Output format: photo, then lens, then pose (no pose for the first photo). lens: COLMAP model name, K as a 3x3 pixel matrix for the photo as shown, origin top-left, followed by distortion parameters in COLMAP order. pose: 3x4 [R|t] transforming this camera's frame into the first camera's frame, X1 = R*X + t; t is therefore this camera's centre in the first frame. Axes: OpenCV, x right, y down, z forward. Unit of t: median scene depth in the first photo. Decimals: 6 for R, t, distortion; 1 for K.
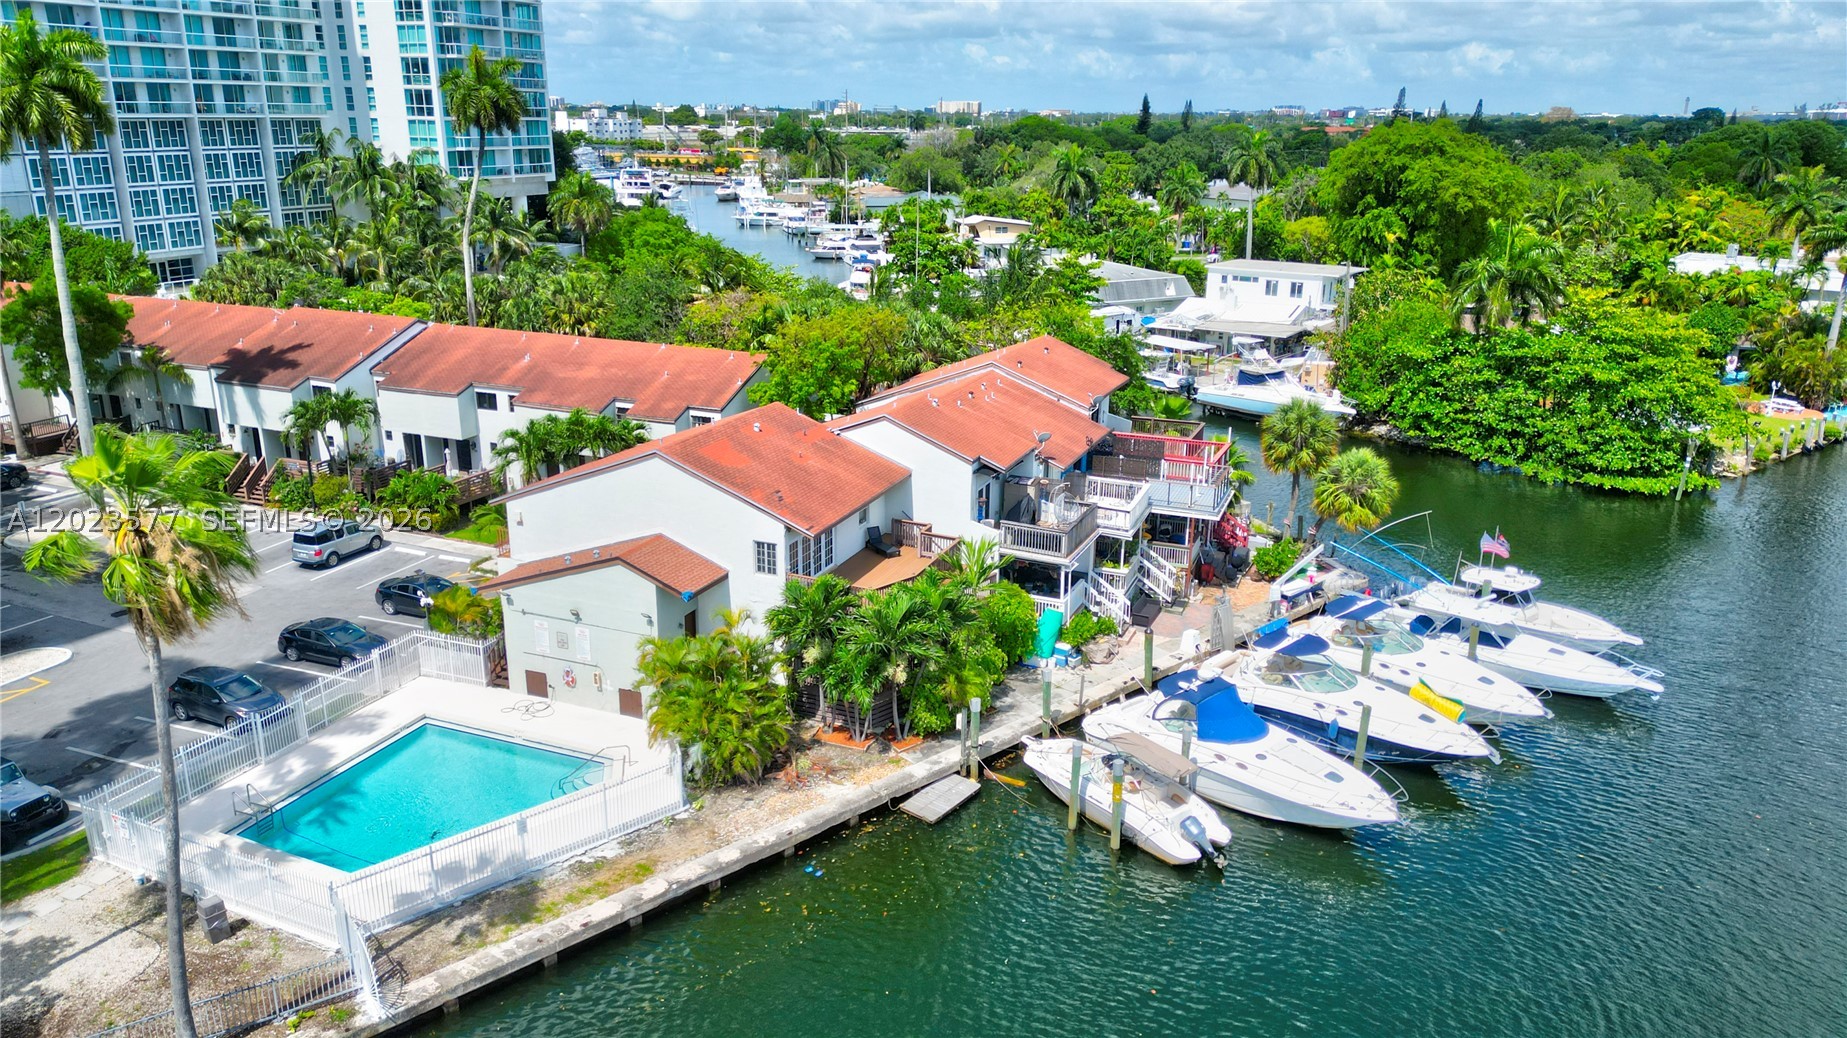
lens RADIAL K [[1285.5, 0, 923.5], [0, 1285.5, 519.0], [0, 0, 1]] dist [0.046968, -0.054446]
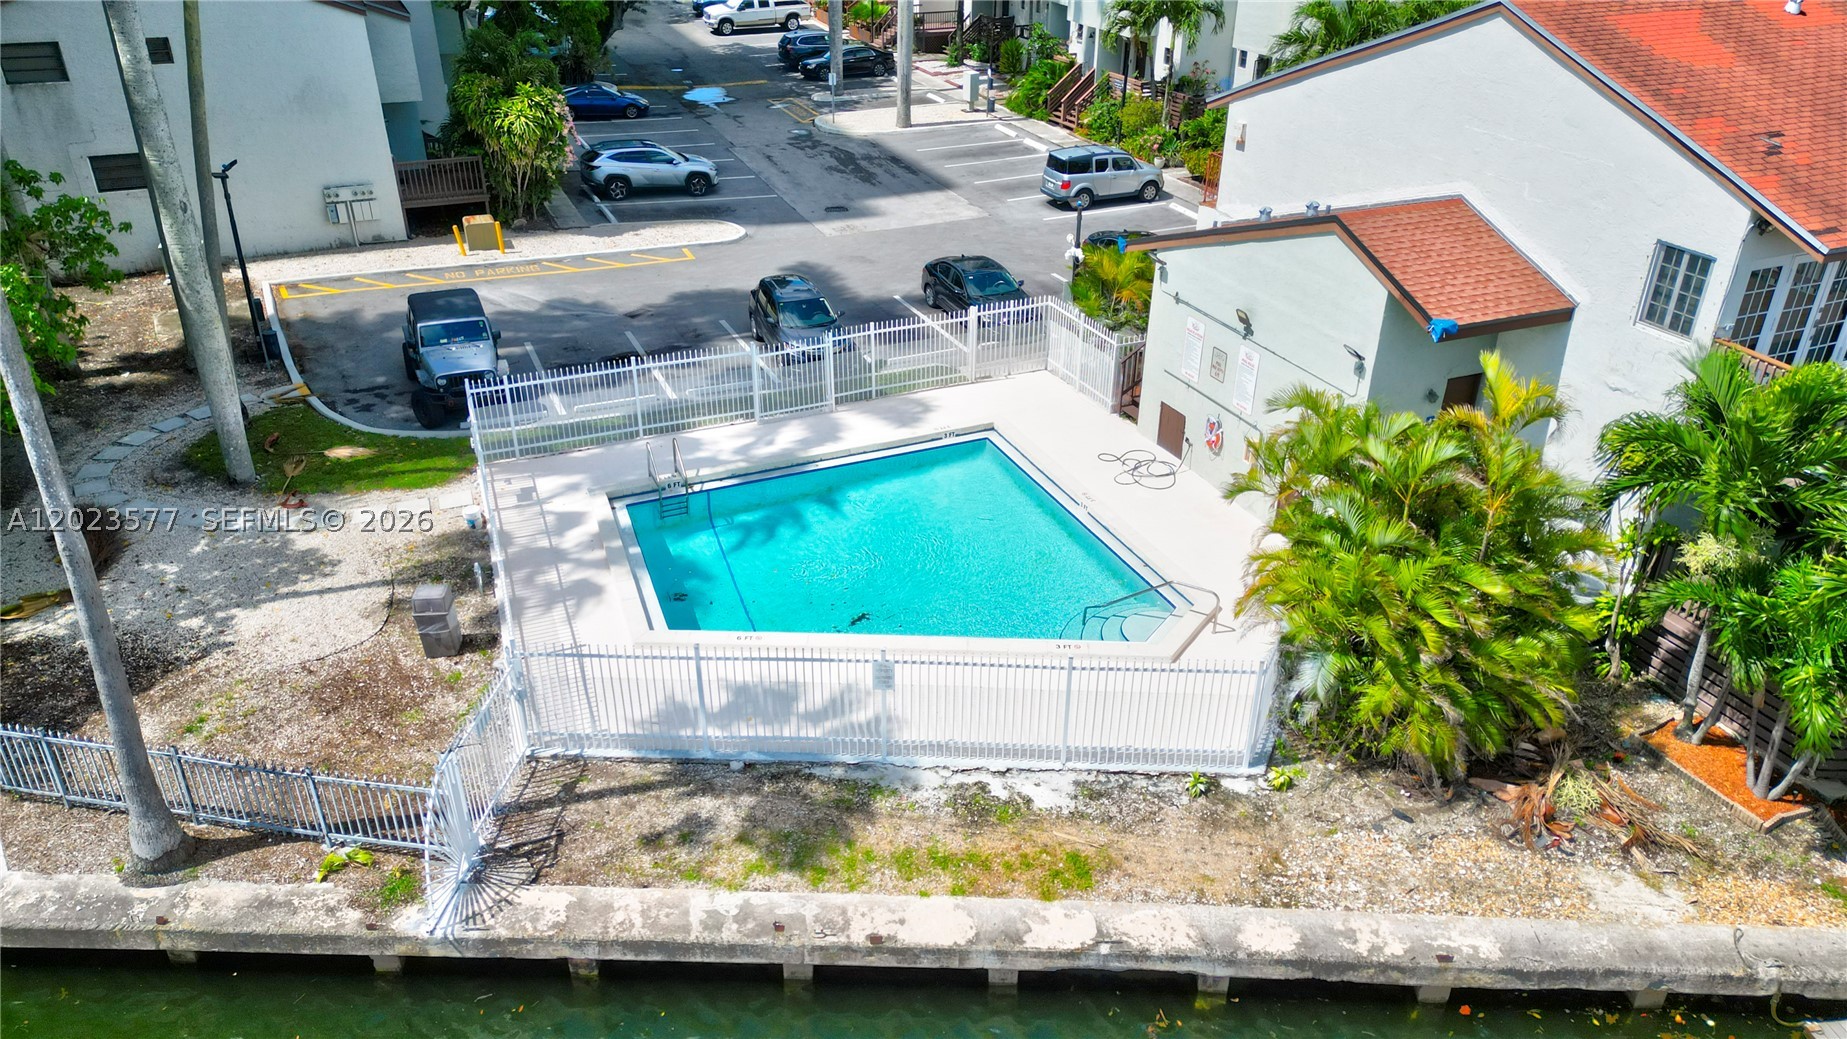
lens RADIAL K [[1285.5, 0, 923.5], [0, 1285.5, 519.5], [0, 0, 1]] dist [0.046968, -0.054446]
pose [[0.713798, 0.330892, -0.617254, -0.015001], [-0.210607, 0.941970, 0.261415, 0.041398], [0.667935, -0.056599, 0.742064, 0.531477]]
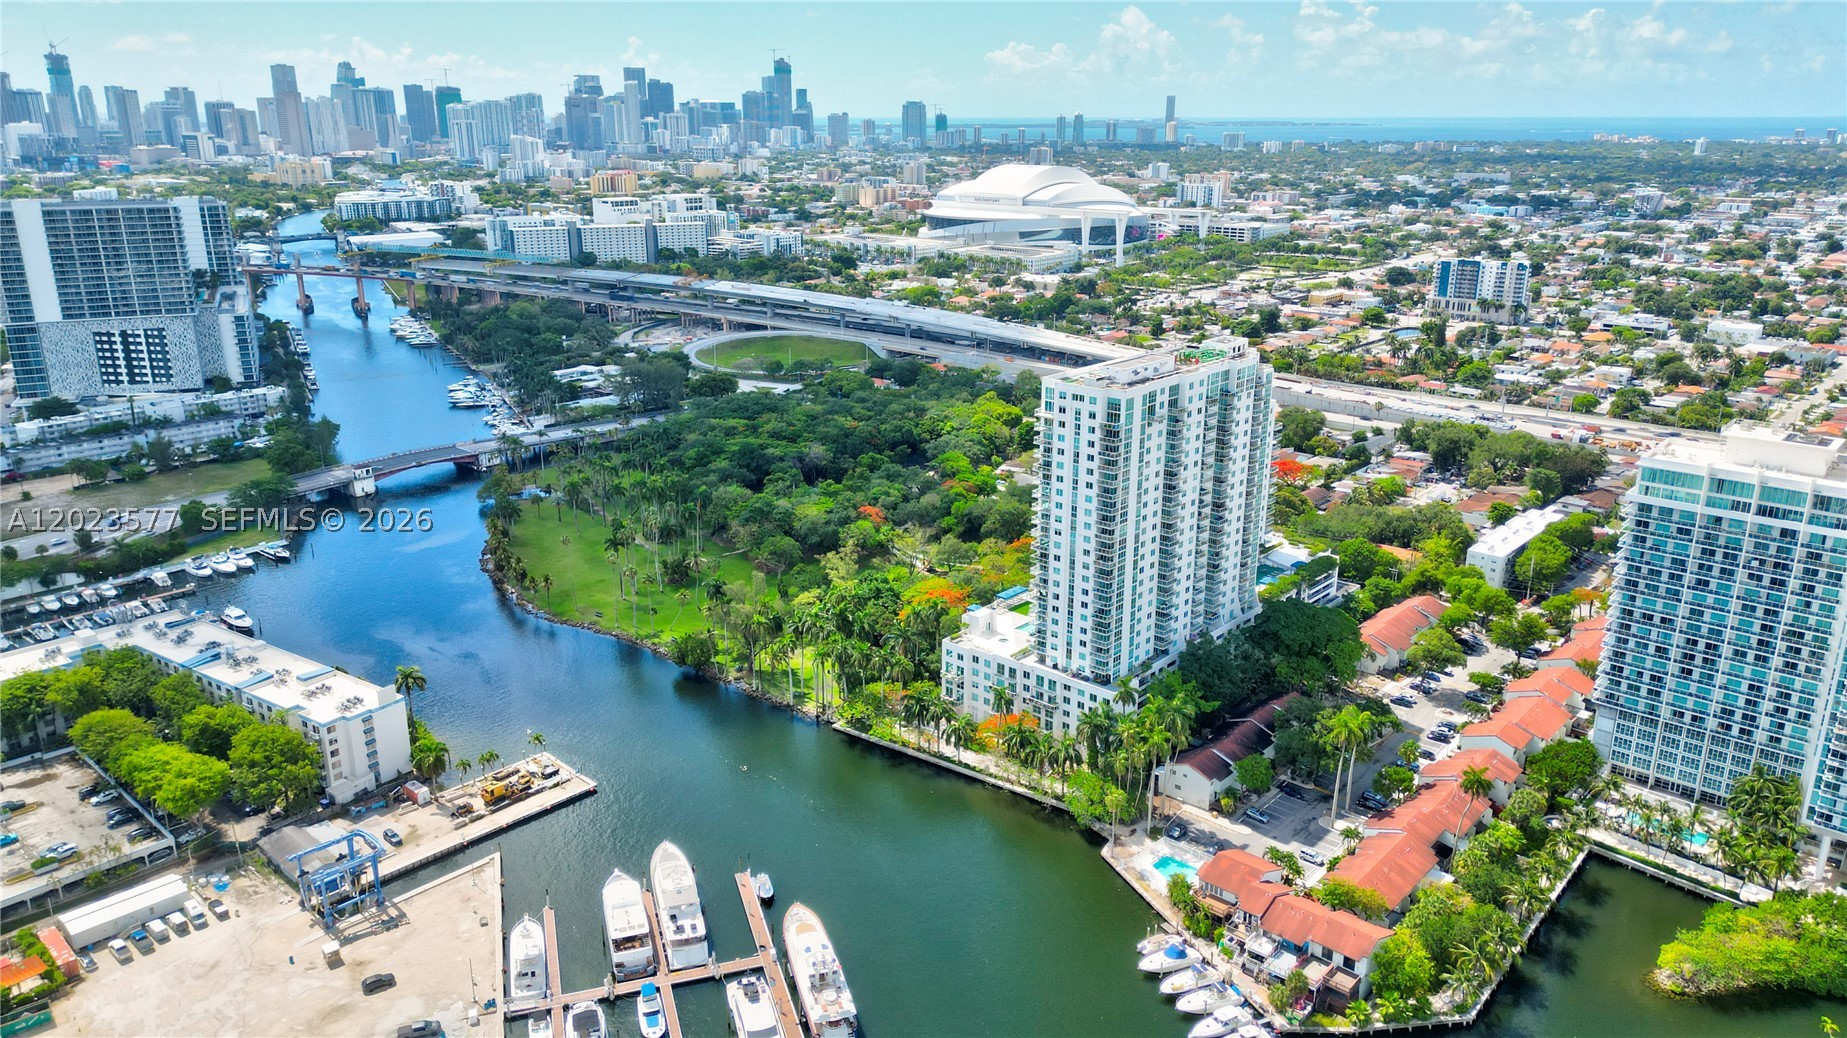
lens RADIAL K [[1279.6, 0, 918.5], [0, 1279.6, 507.8], [0, 0, 1]] dist [0.076218, -0.090811]
pose [[-0.353575, 0.265107, -0.897052, 4.385696], [-0.275432, 0.886975, 0.370691, -2.805611], [0.893936, 0.378144, -0.240593, 0.682117]]
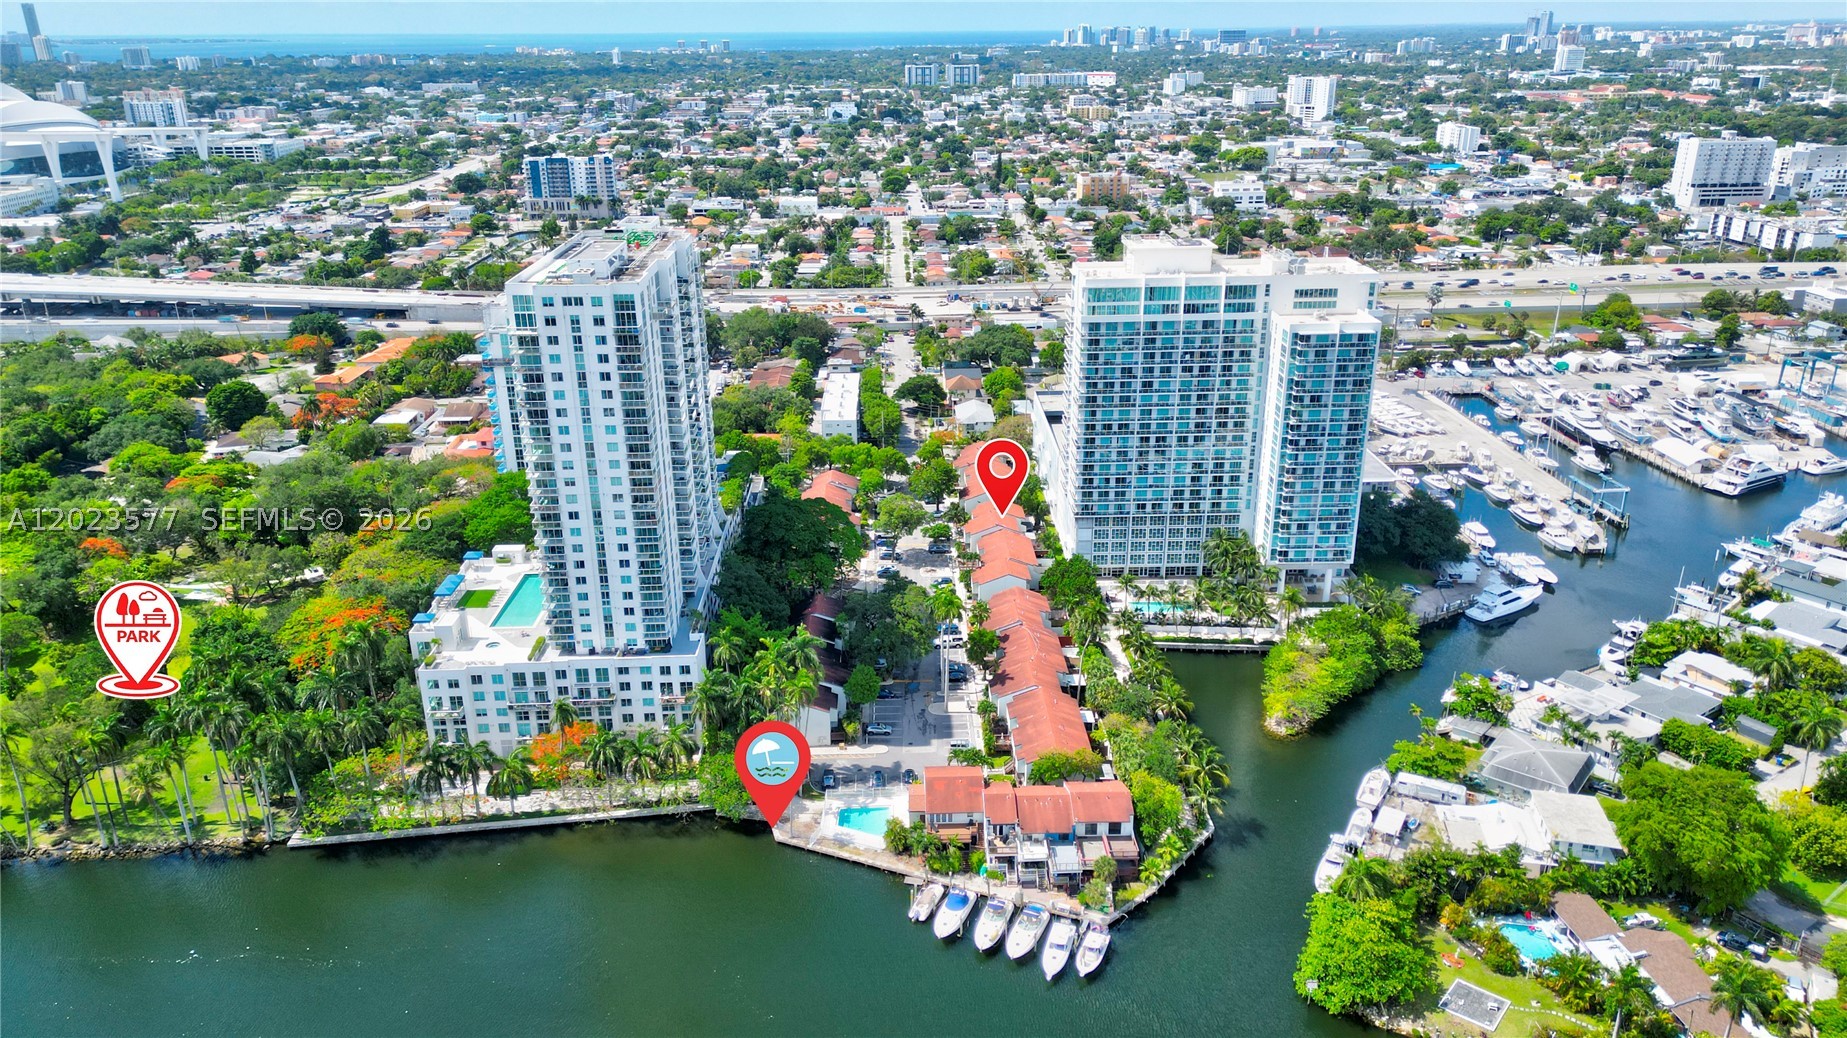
lens RADIAL K [[1285.5, 0, 923.5], [0, 1285.5, 519.0], [0, 0, 1]] dist [0.046968, -0.054446]
pose [[0.398975, 0.315319, -0.861042, 3.339209], [-0.257586, 0.939745, 0.224785, -1.897236], [0.880039, 0.132109, 0.456156, -1.133888]]
